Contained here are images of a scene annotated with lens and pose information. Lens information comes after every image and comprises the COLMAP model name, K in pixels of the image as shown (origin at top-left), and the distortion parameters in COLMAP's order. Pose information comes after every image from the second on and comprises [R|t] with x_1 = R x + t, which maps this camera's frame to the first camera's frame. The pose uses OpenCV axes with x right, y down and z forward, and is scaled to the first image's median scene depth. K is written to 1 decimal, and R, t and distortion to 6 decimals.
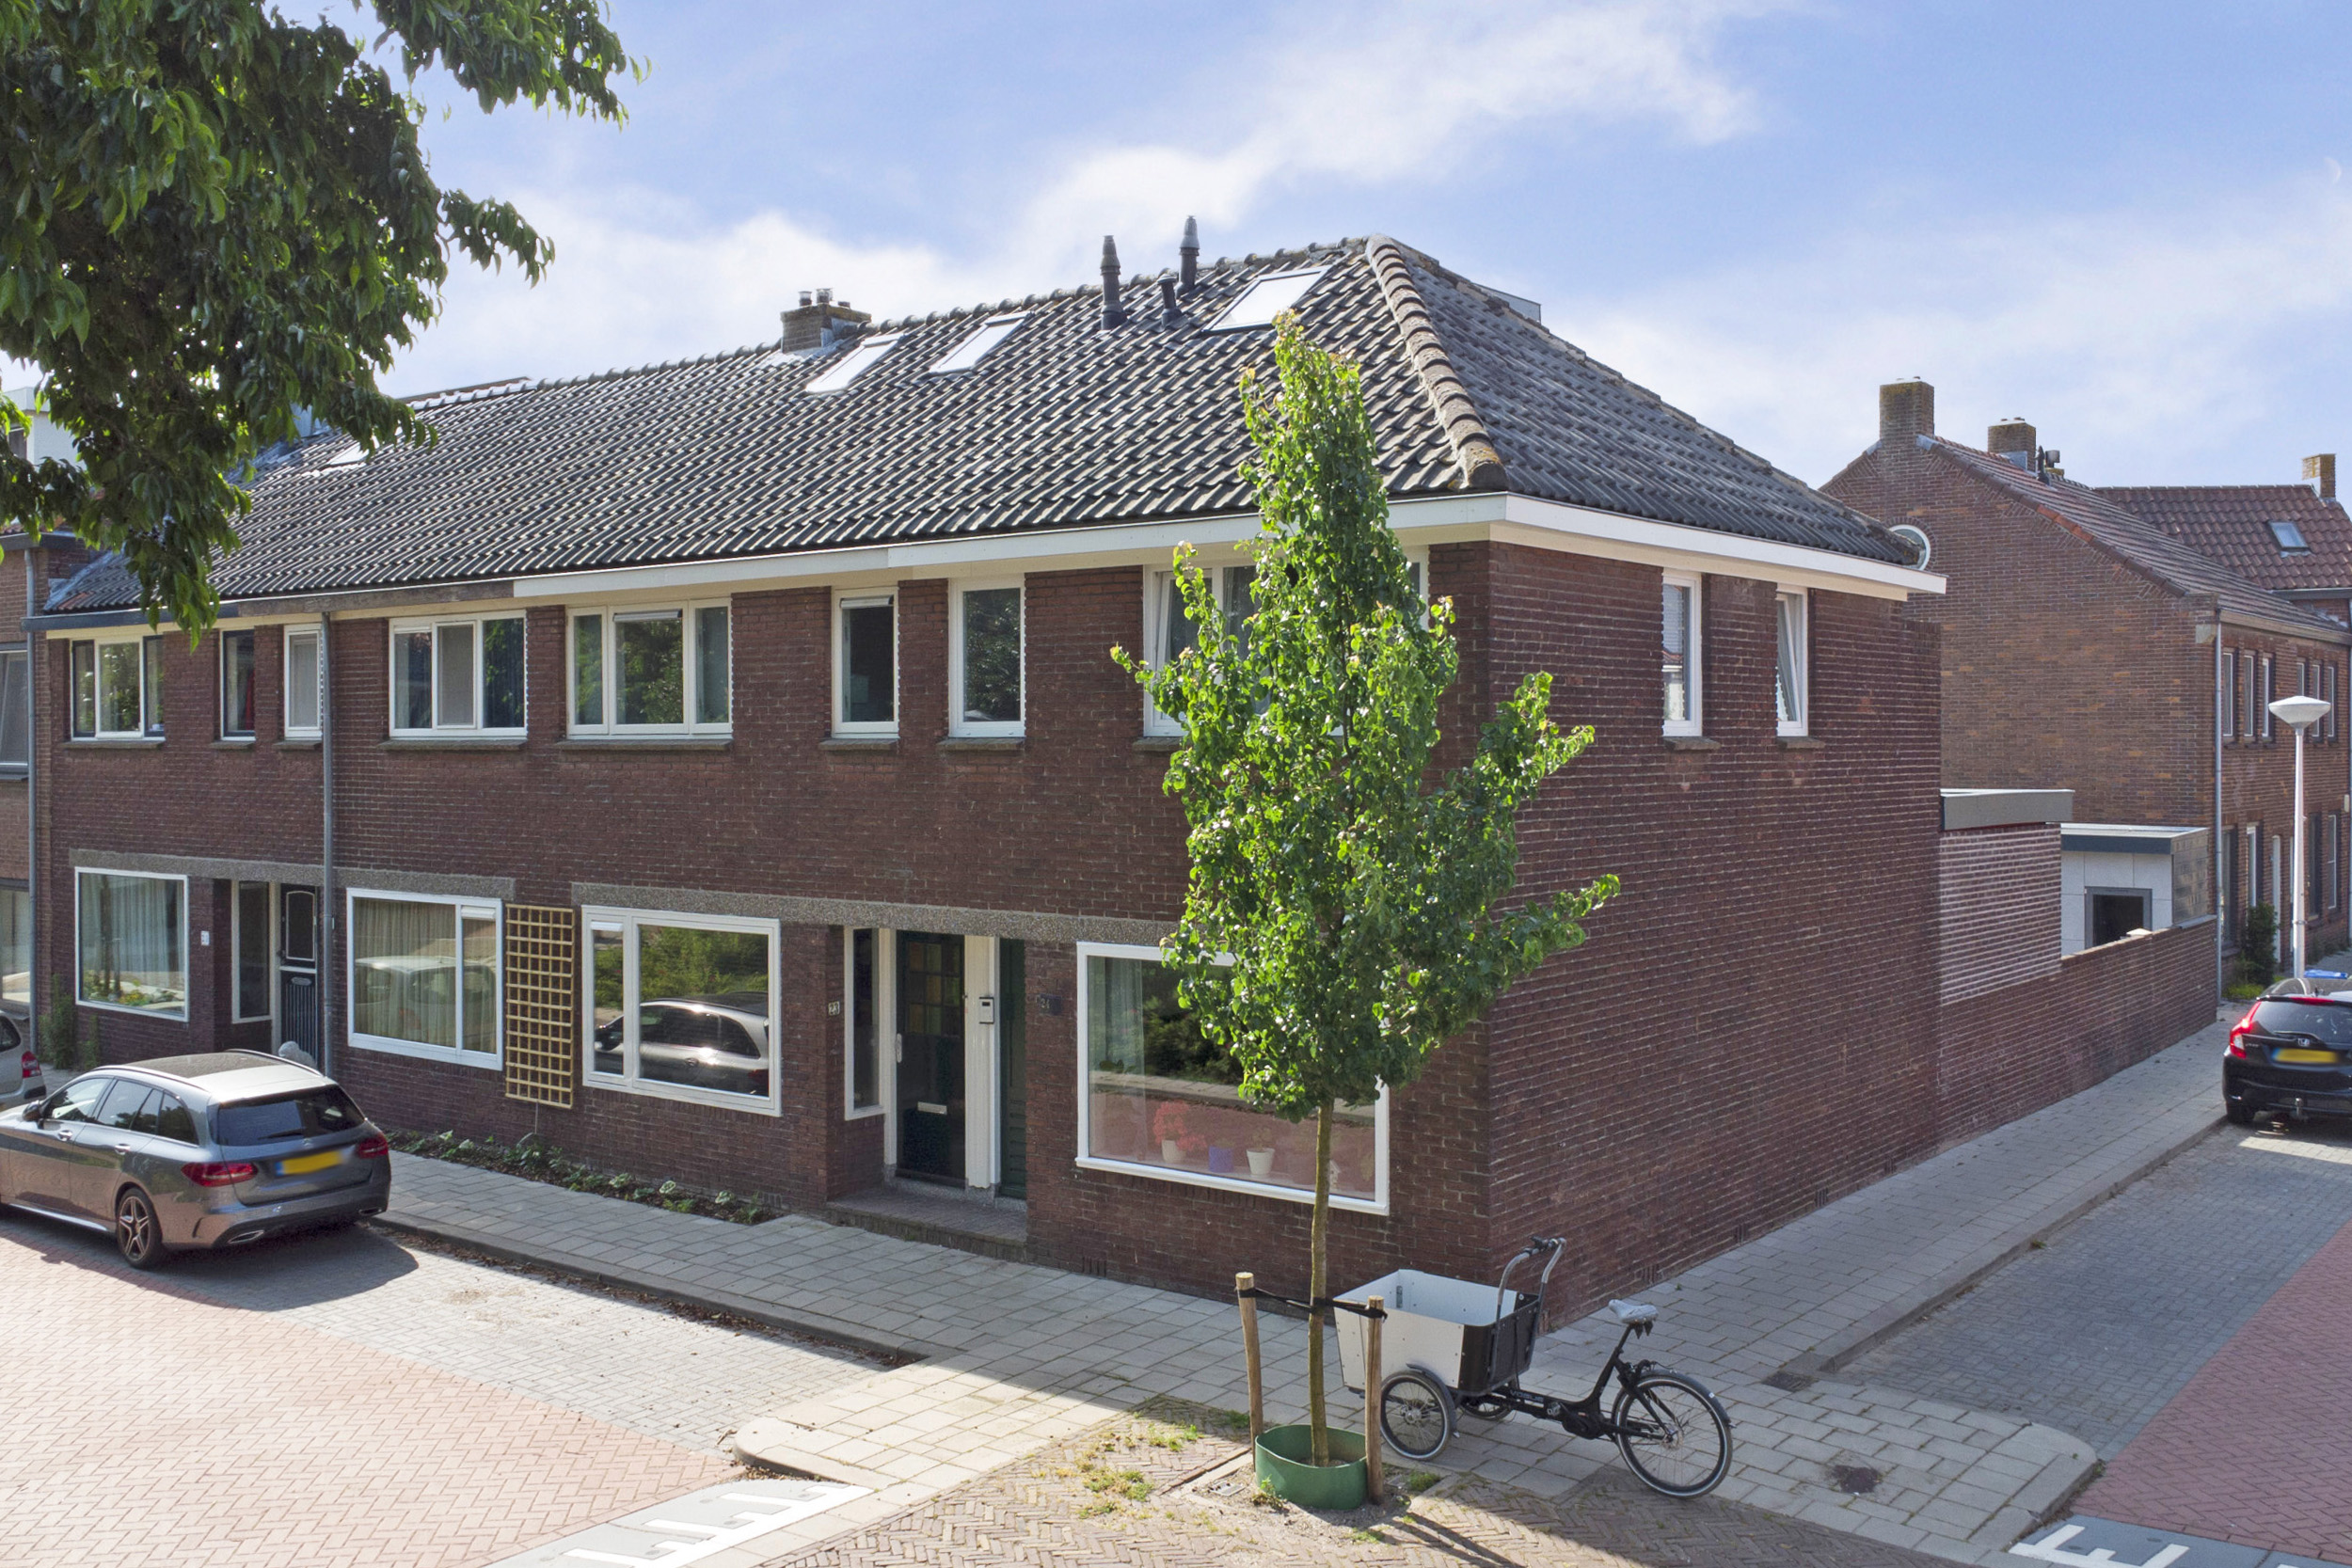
lens RADIAL K [[1959.1, 0, 1176.5], [0, 1959.1, 747.8], [0, 0, 1]] dist [-0.007004, -0.000099]
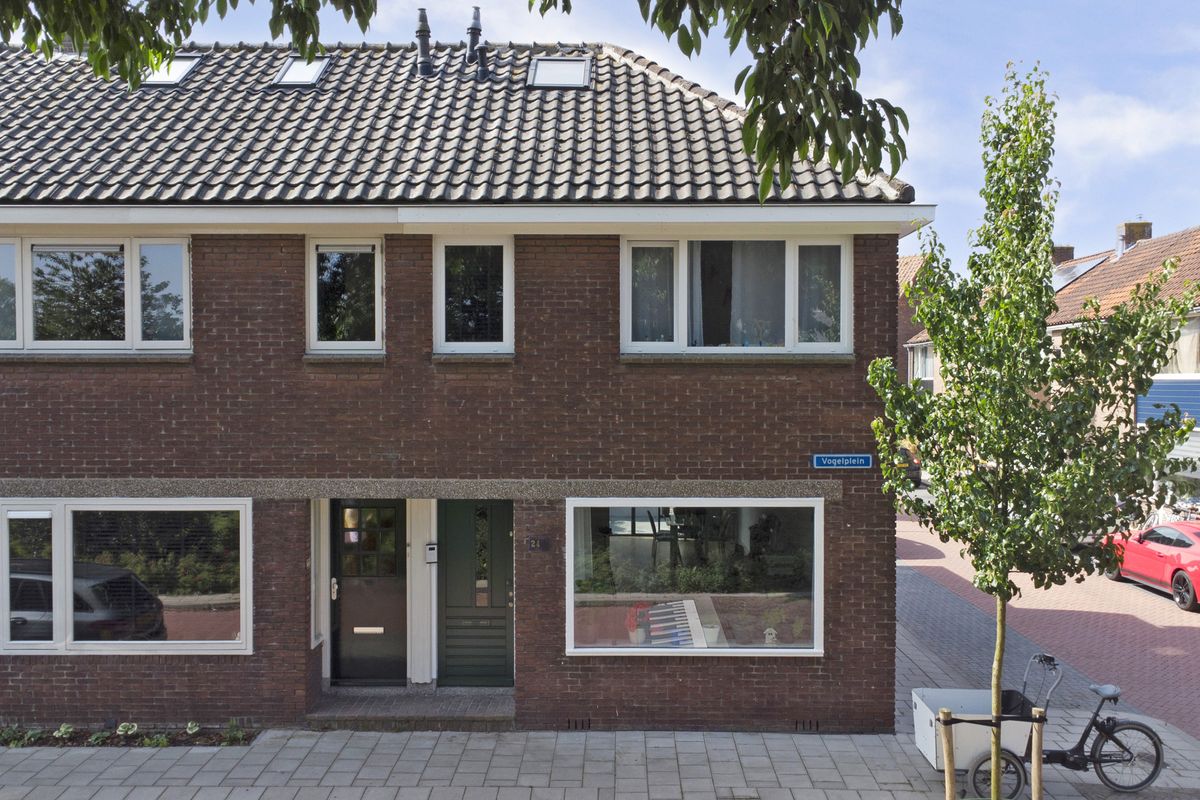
lens RADIAL K [[999.6, 0, 600.3], [0, 999.6, 381.5], [0, 0, 1]] dist [-0.007004, -0.000099]
pose [[0.808444, -0.005616, 0.588547, -0.423098], [-0.000836, 0.999943, 0.010689, 0.006566], [-0.588573, -0.009134, 0.808392, 0.373415]]
